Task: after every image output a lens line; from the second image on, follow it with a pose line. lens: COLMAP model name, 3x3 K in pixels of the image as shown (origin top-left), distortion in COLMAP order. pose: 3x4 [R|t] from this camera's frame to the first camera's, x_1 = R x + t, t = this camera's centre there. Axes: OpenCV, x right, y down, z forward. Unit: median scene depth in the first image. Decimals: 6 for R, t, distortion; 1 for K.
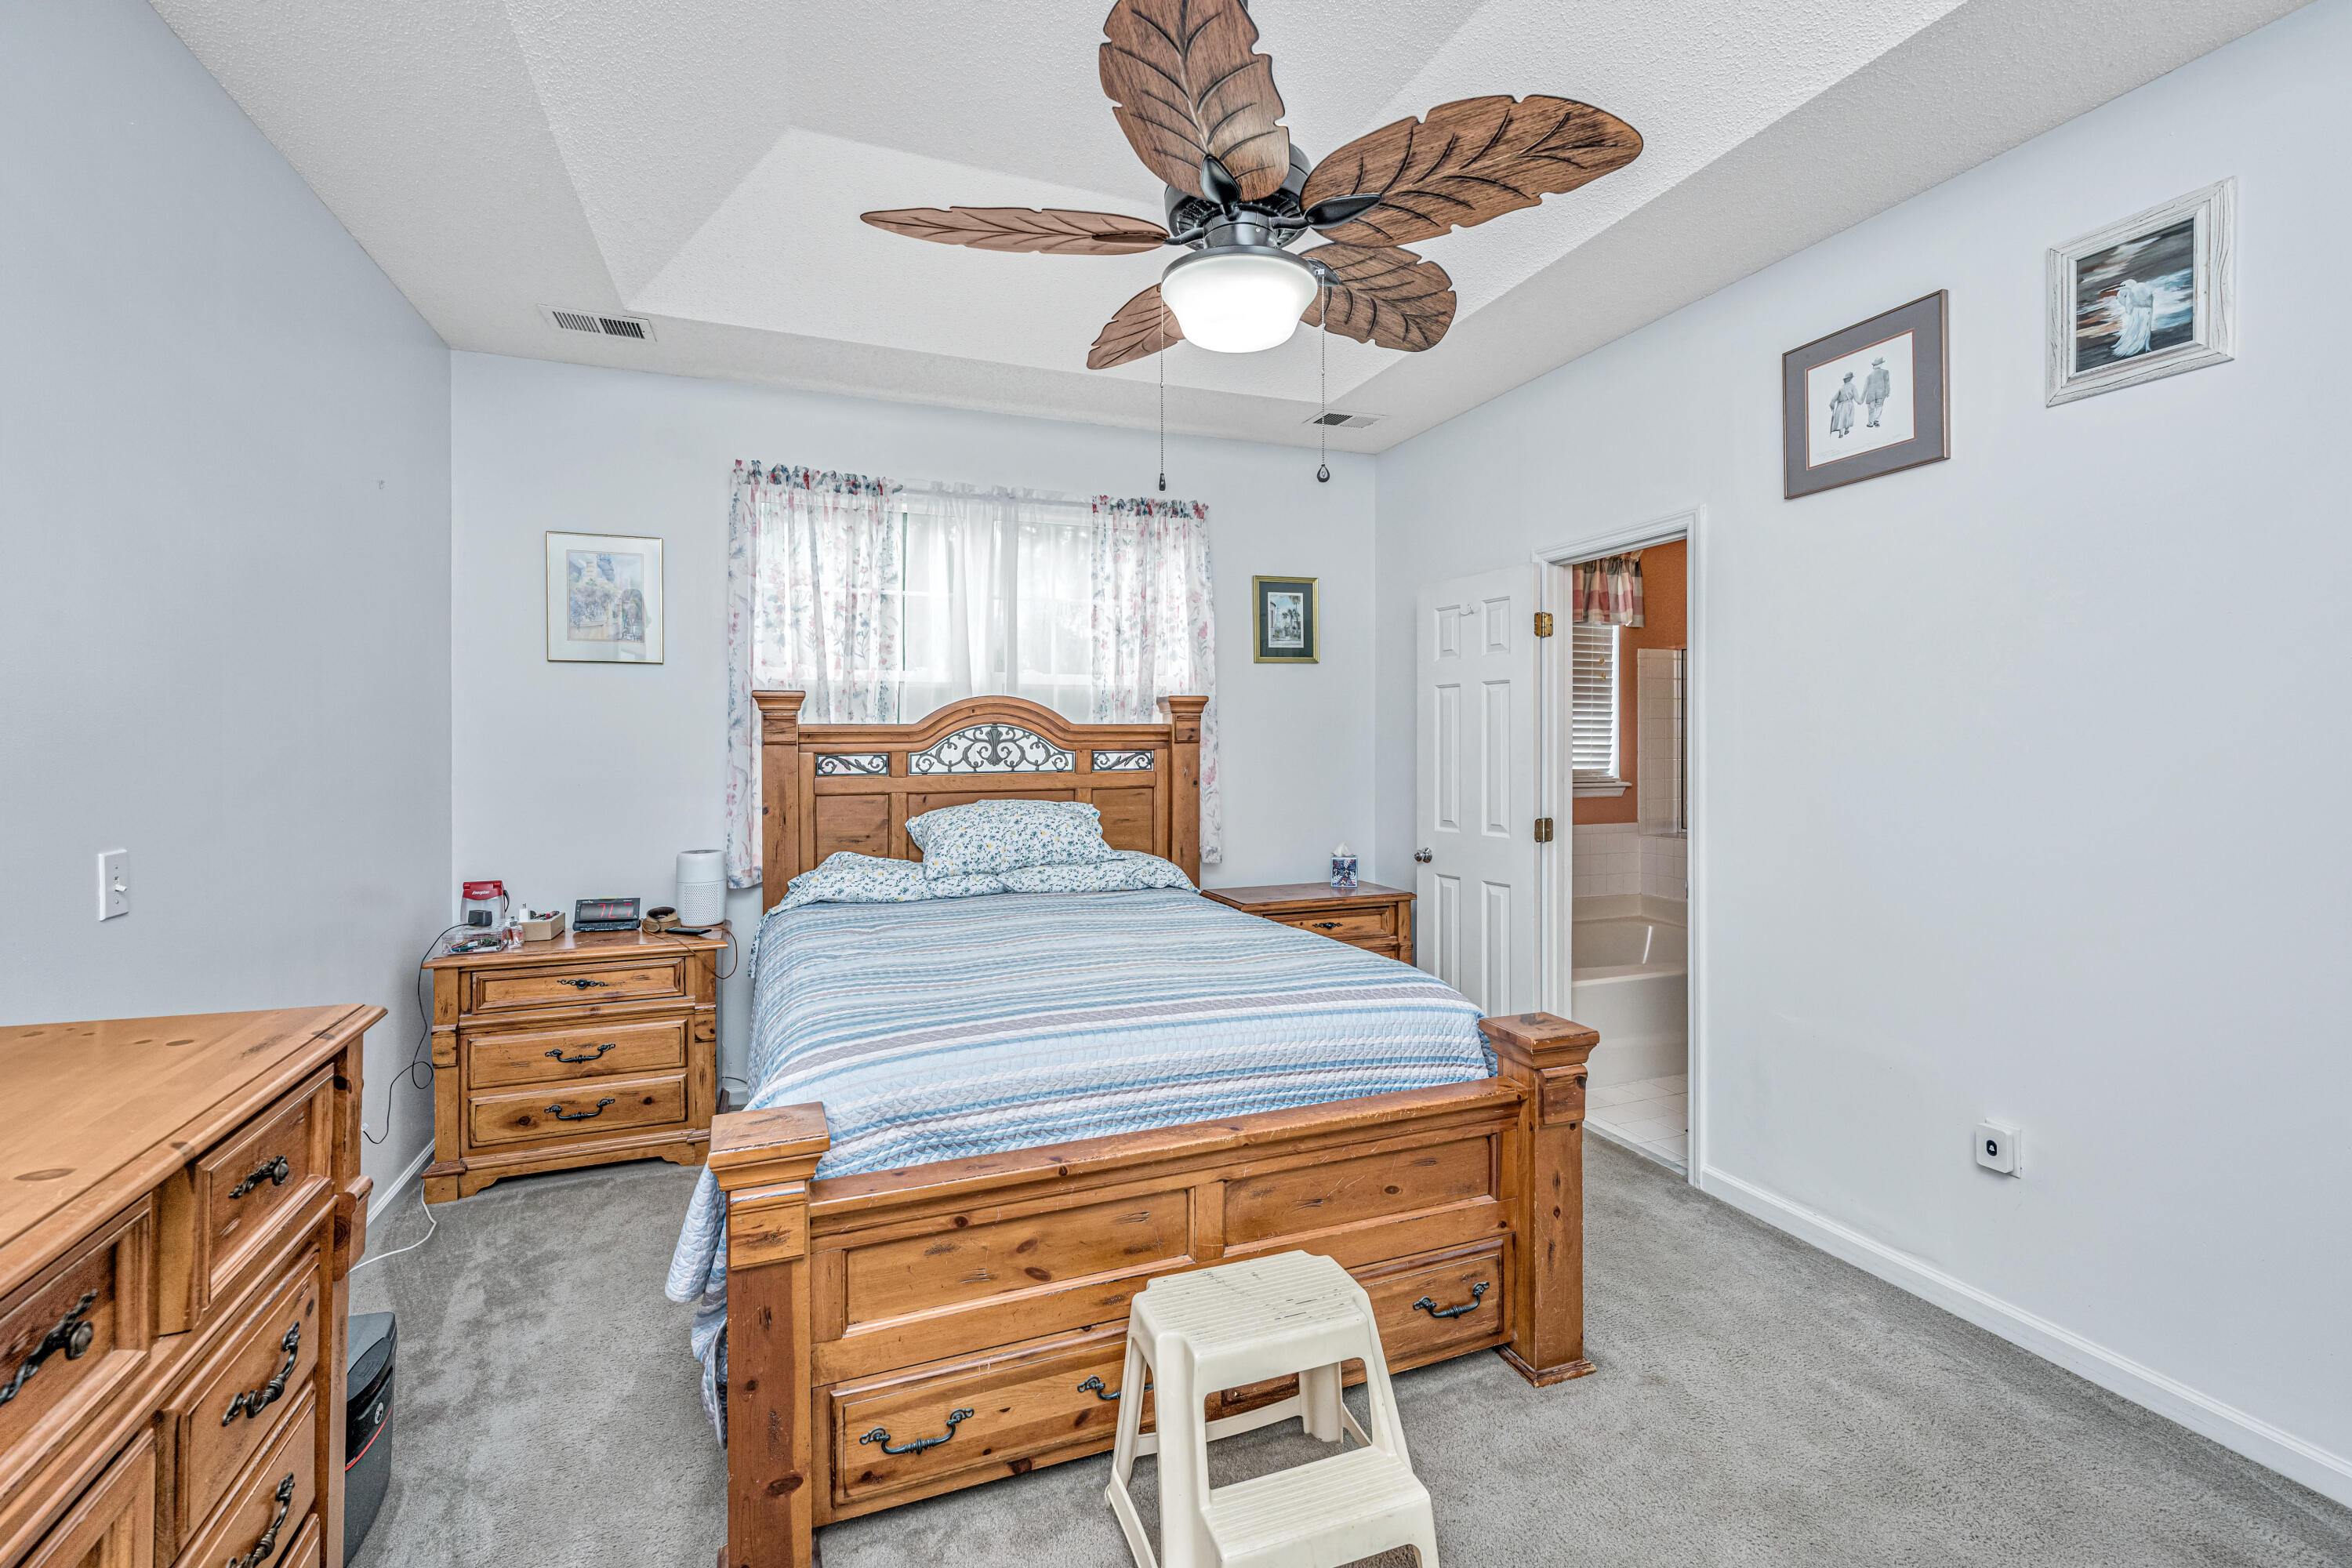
lens RADIAL K [[961.5, 0, 1176.5], [0, 961.5, 765.0], [0, 0, 1]] dist [-0.003659, 0.000183]
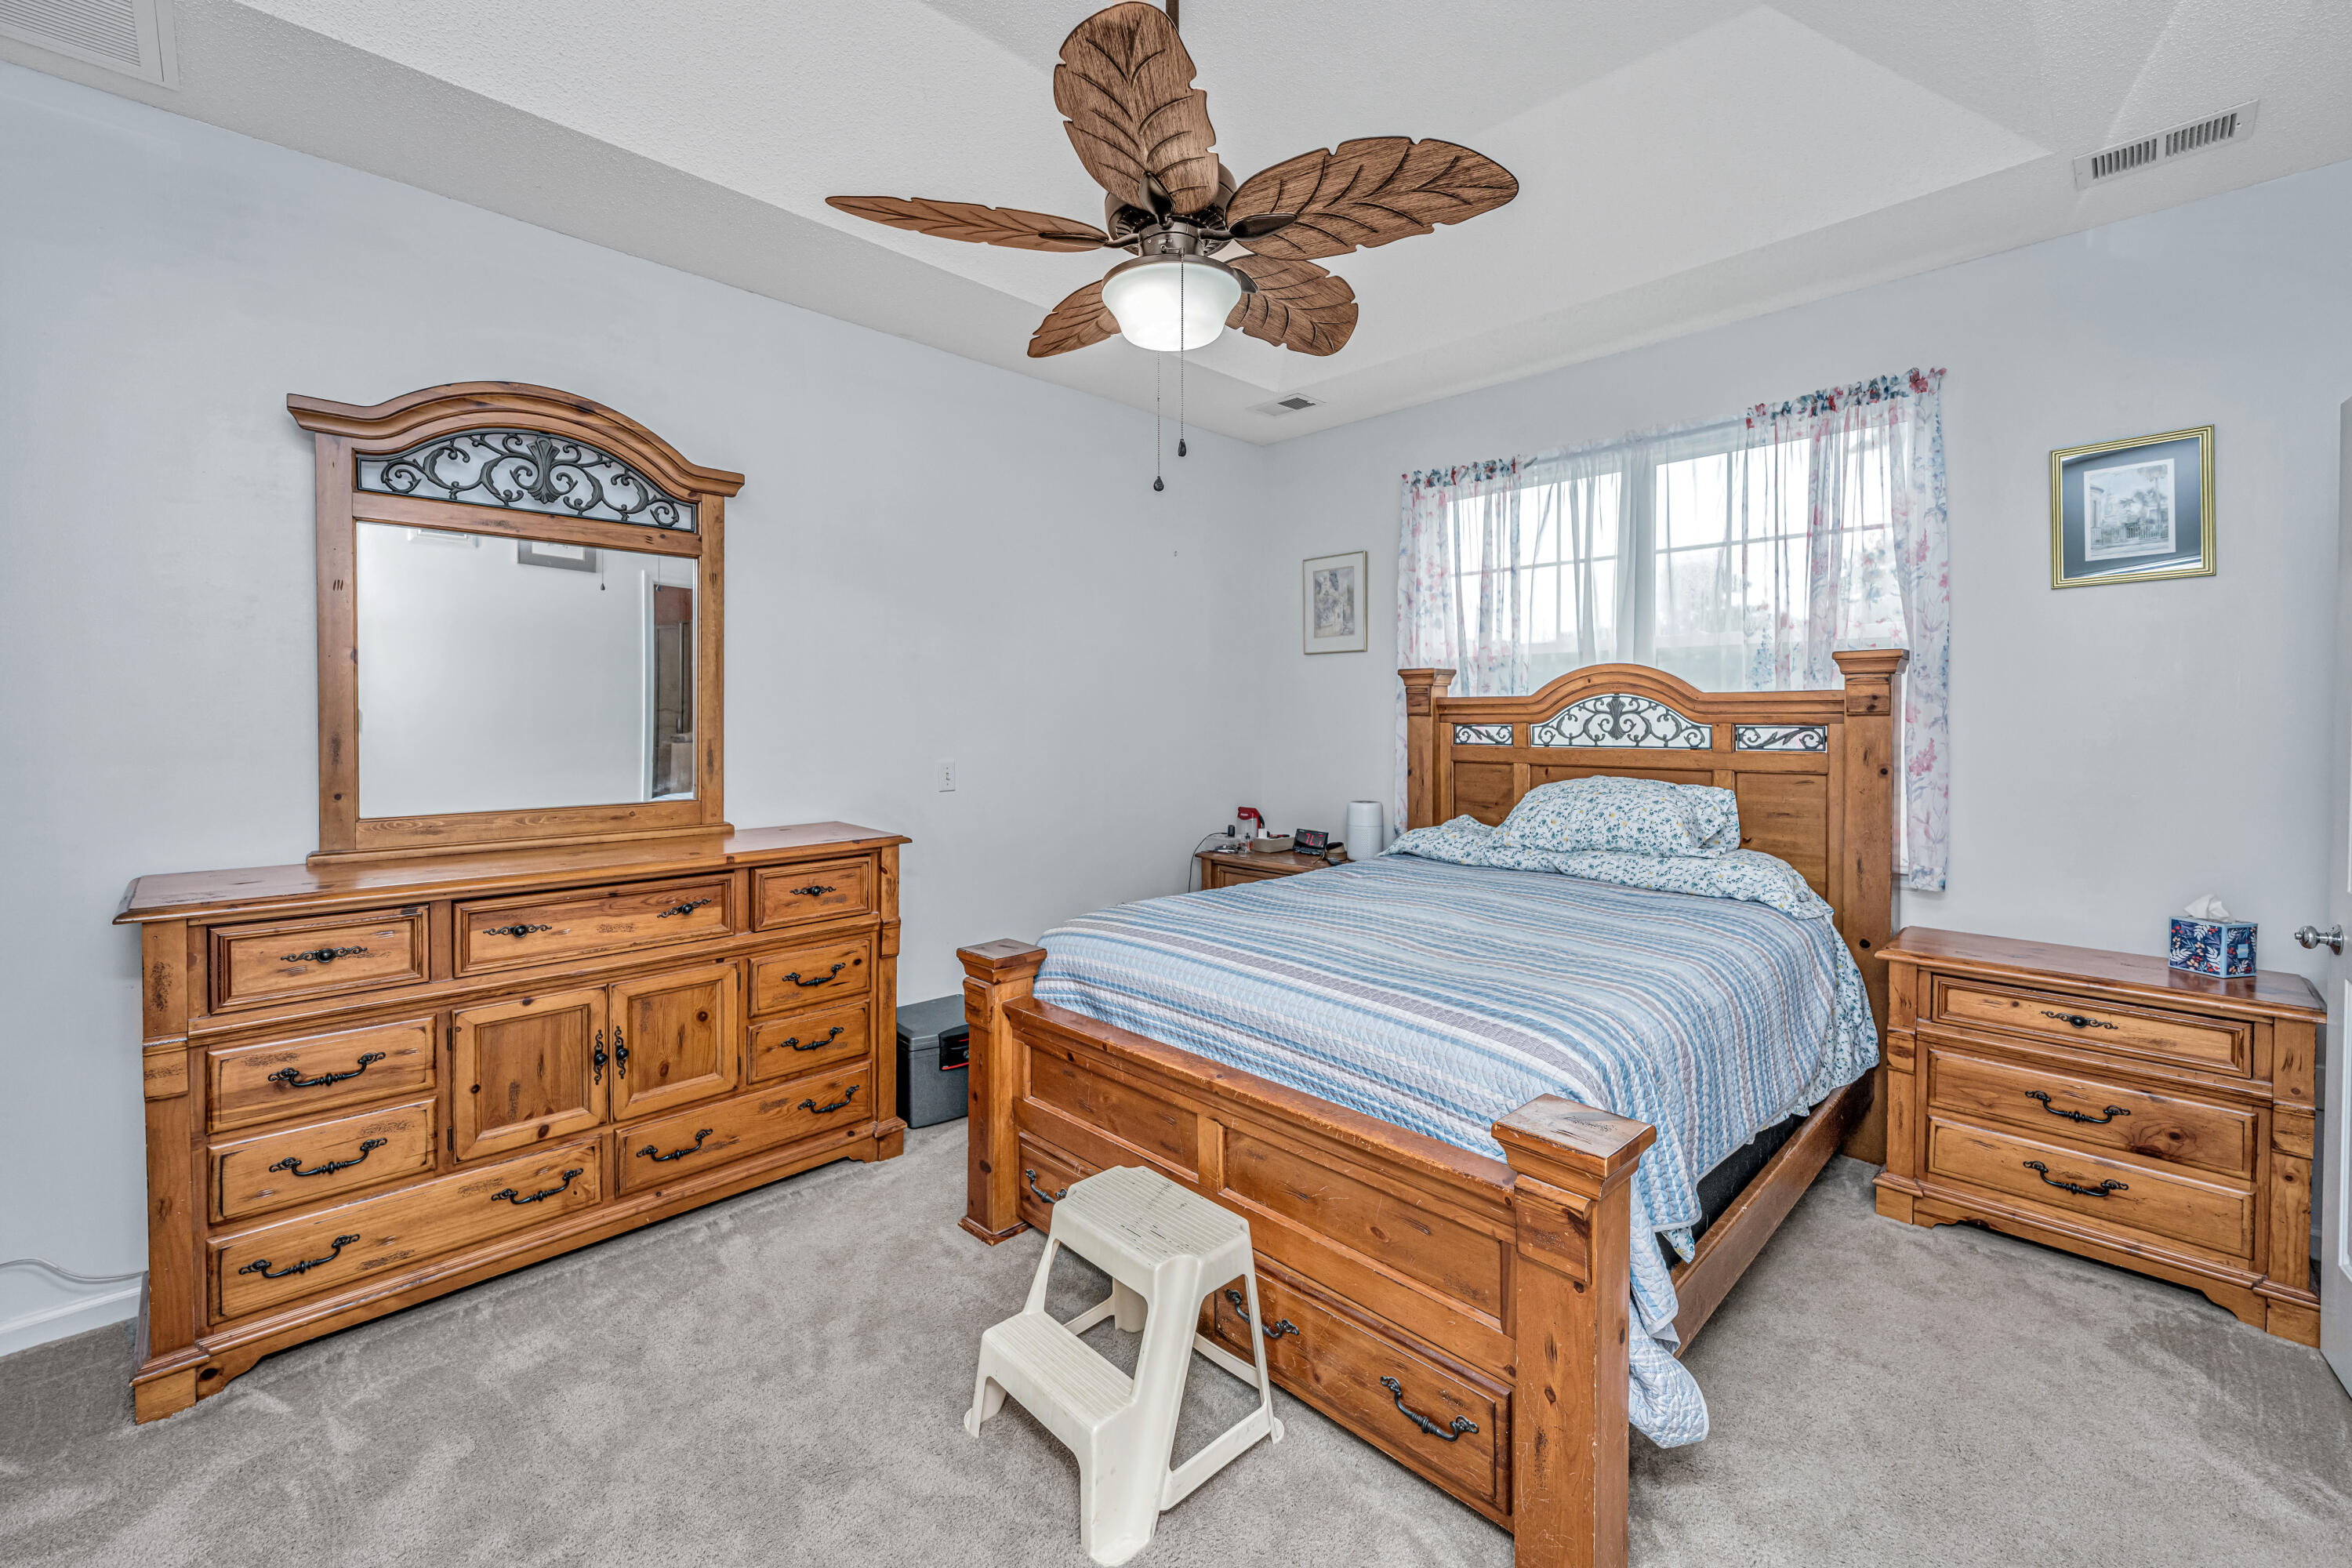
lens RADIAL K [[961.5, 0, 1188.0], [0, 961.5, 748.9], [0, 0, 1]] dist [-0.003659, 0.000183]
pose [[0.412314, 0.033861, -0.910413, 0.481081], [-0.025484, 0.999347, 0.025627, -0.003475], [0.910686, 0.012635, 0.412907, 0.254726]]
